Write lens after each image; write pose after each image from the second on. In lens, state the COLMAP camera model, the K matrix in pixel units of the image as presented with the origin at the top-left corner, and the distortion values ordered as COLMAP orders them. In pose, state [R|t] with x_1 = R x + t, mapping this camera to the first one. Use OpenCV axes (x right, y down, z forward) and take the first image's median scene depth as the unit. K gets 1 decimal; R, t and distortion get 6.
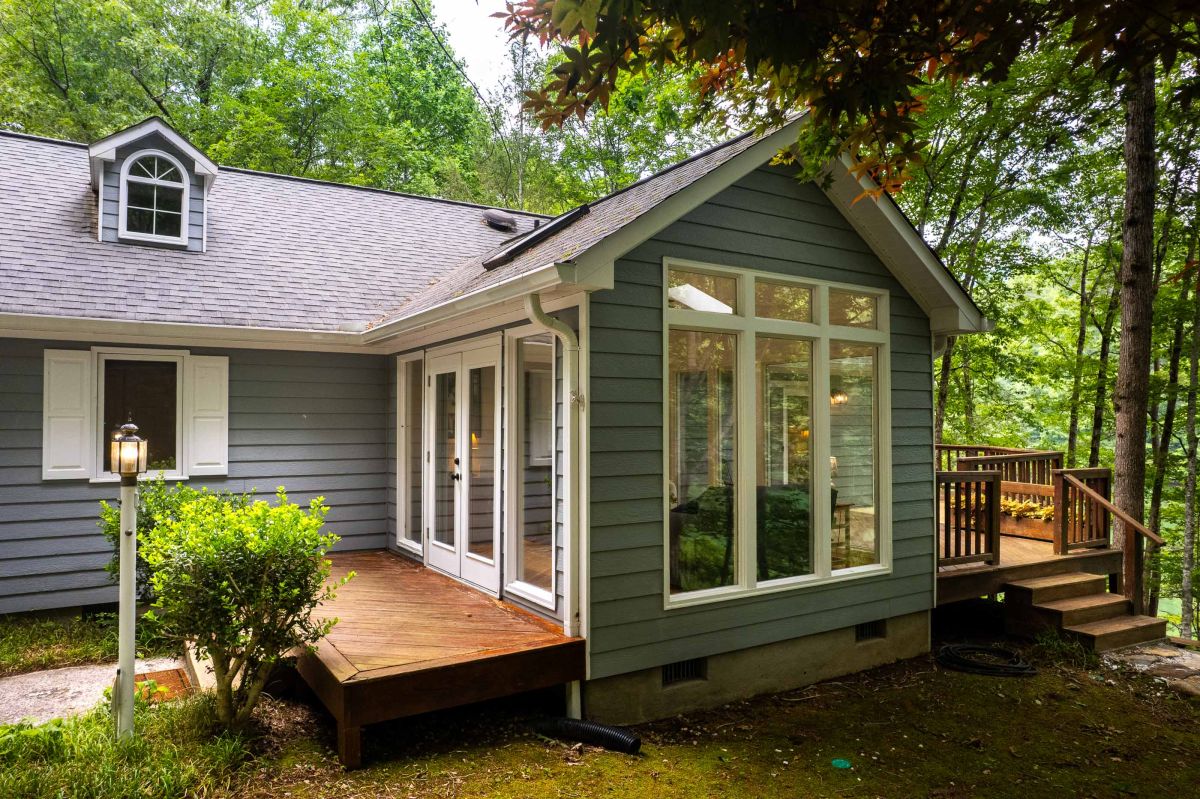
lens RADIAL K [[770.6, 0, 599.1], [0, 770.6, 410.6], [0, 0, 1]] dist [-0.042814, 0.006076]
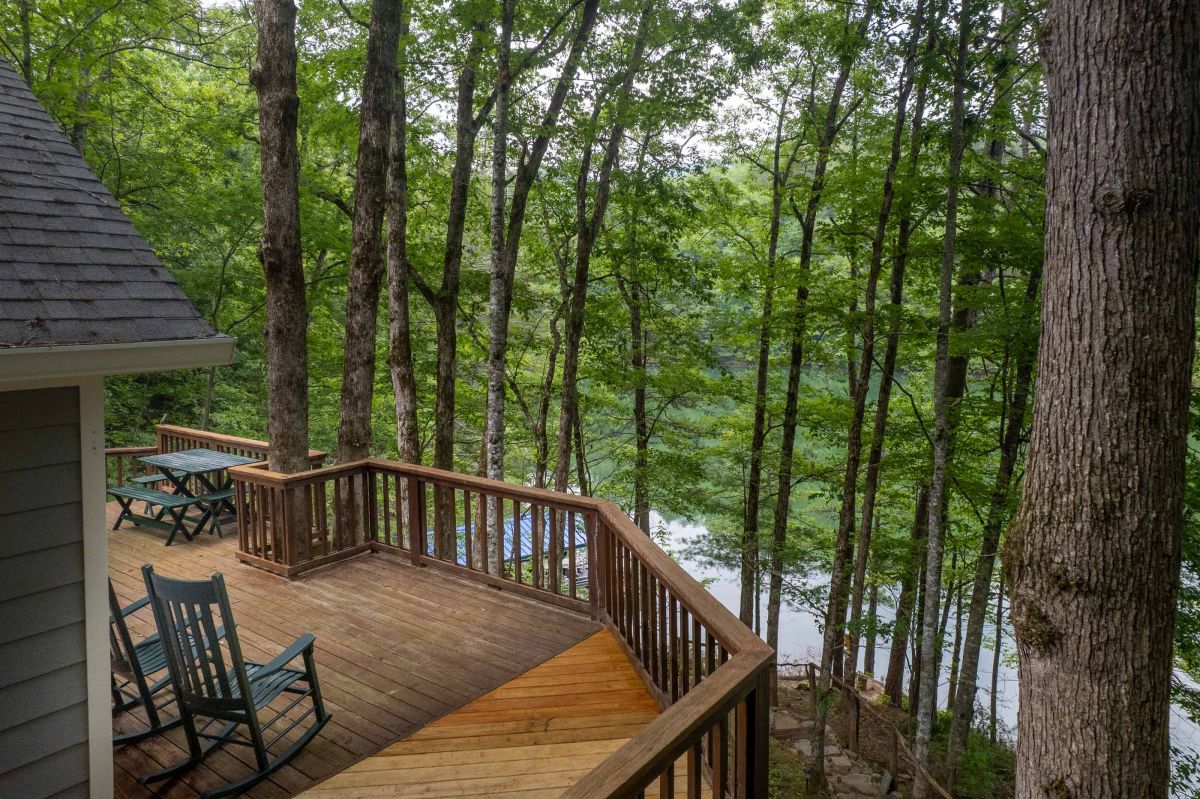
lens RADIAL K [[770.6, 0, 605.1], [0, 770.6, 392.0], [0, 0, 1]] dist [-0.042814, 0.006076]
pose [[0.933225, -0.055793, 0.354933, 0.209235], [0.012500, 0.992313, 0.123120, -0.035459], [-0.359074, -0.110462, 0.926749, 0.350567]]
